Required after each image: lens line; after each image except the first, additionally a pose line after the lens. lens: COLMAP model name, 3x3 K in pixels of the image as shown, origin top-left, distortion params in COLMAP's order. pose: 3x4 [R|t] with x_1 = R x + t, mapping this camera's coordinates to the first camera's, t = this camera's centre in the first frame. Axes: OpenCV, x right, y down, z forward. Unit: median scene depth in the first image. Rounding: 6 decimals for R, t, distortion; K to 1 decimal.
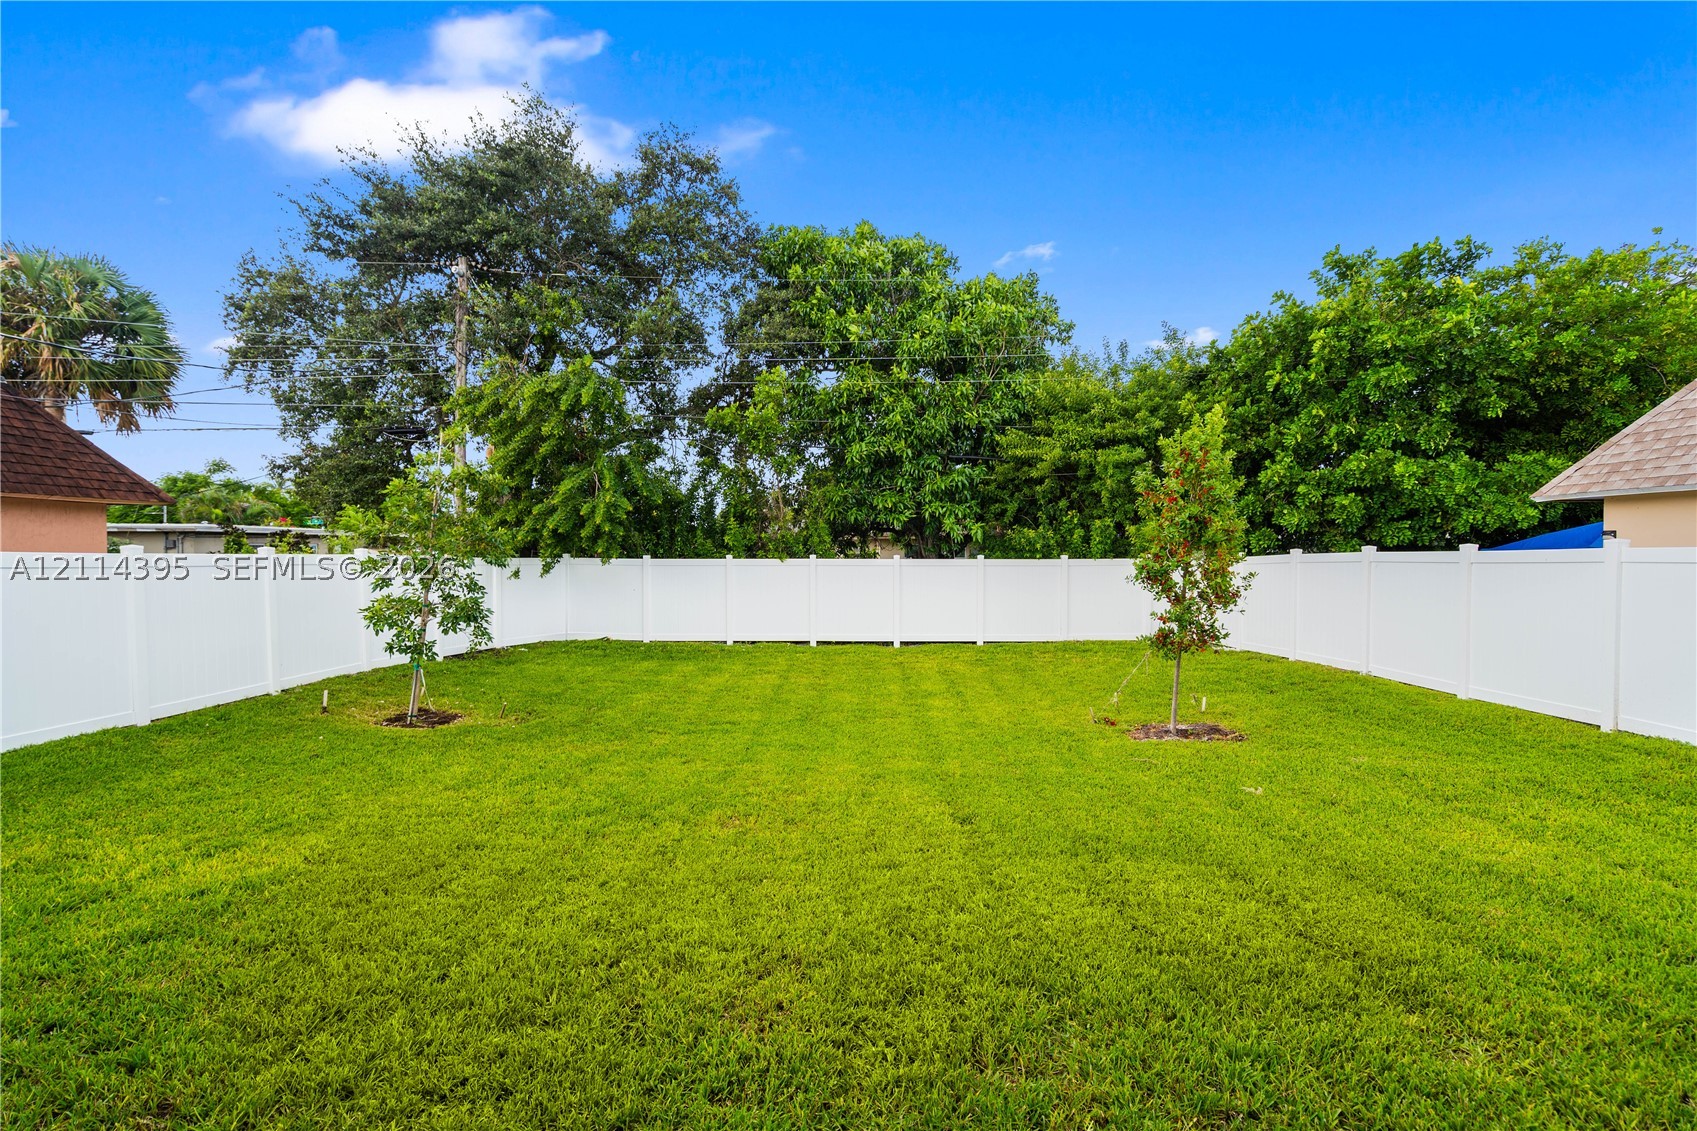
lens RADIAL K [[778.9, 0, 844.7], [0, 778.9, 563.7], [0, 0, 1]] dist [-0.003948, 0.000092]
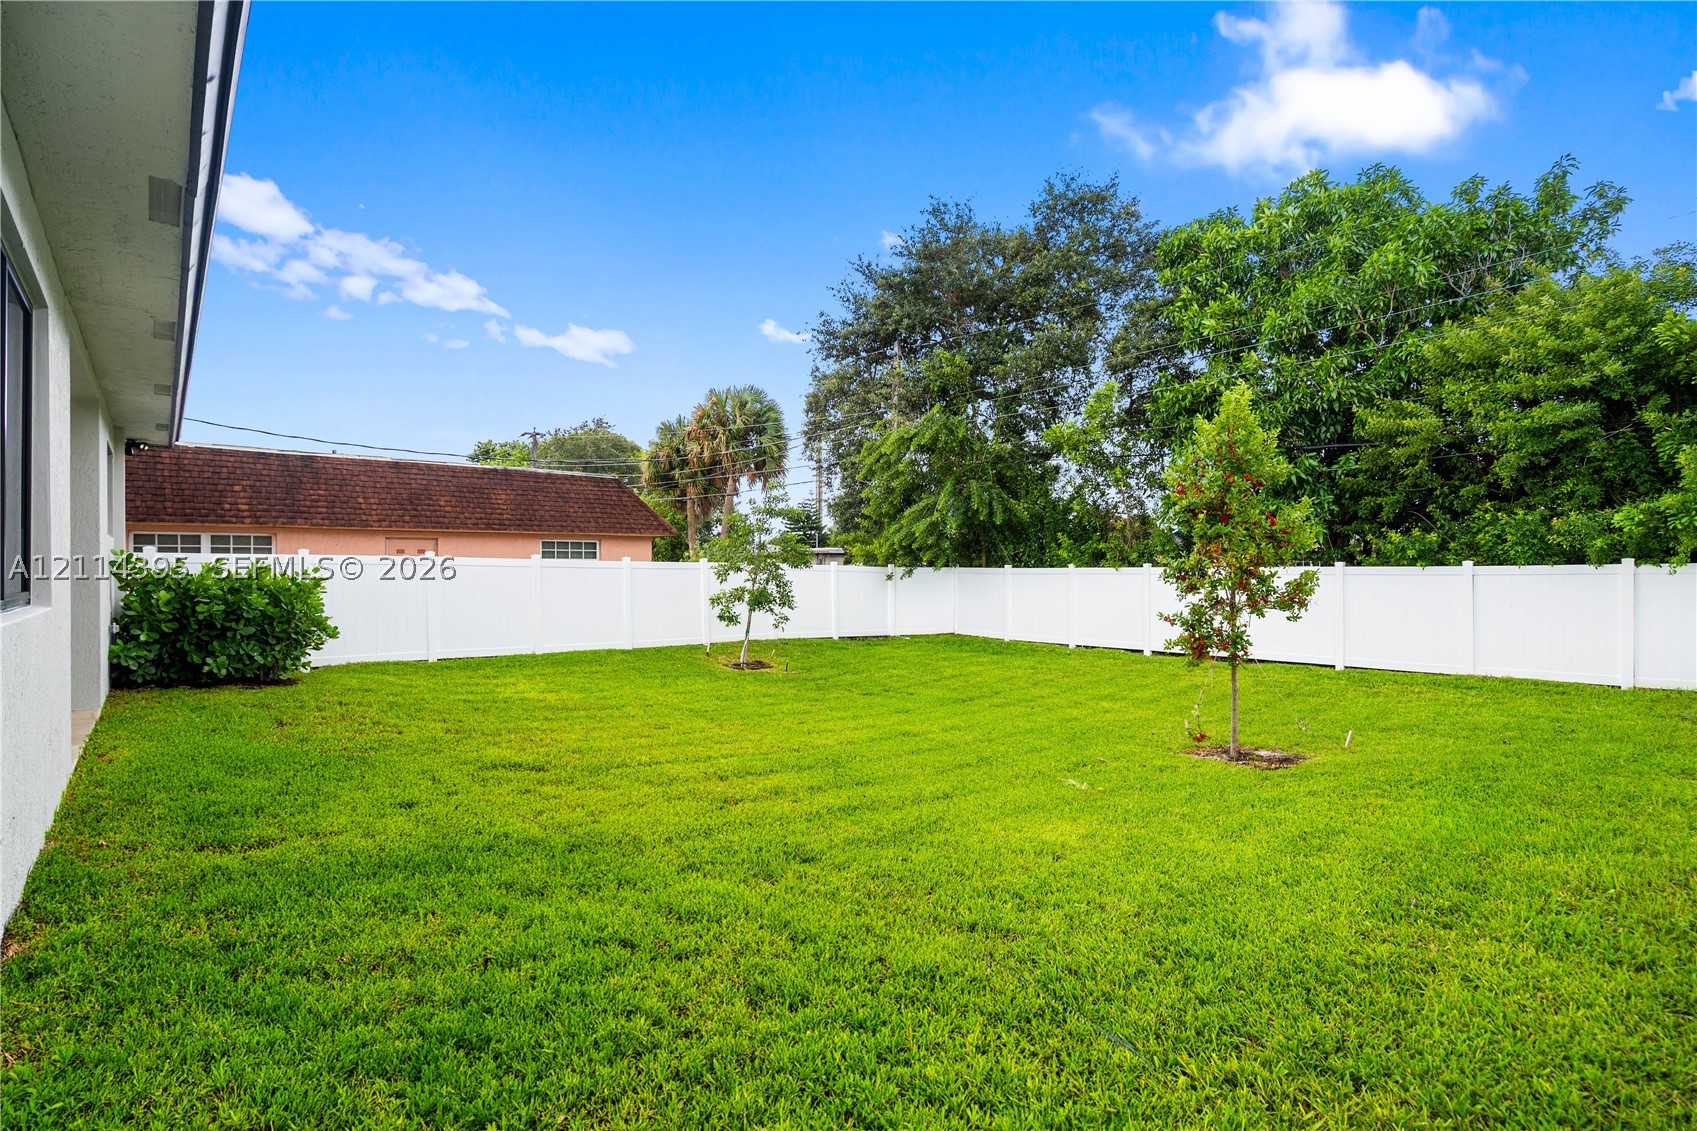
lens RADIAL K [[778.9, 0, 844.7], [0, 778.9, 563.7], [0, 0, 1]] dist [-0.003948, 0.000092]
pose [[0.669848, -0.009448, -0.742438, 0.431820], [-0.008212, 0.999764, -0.020132, 0.012280], [0.742453, 0.019582, 0.669612, 0.050876]]
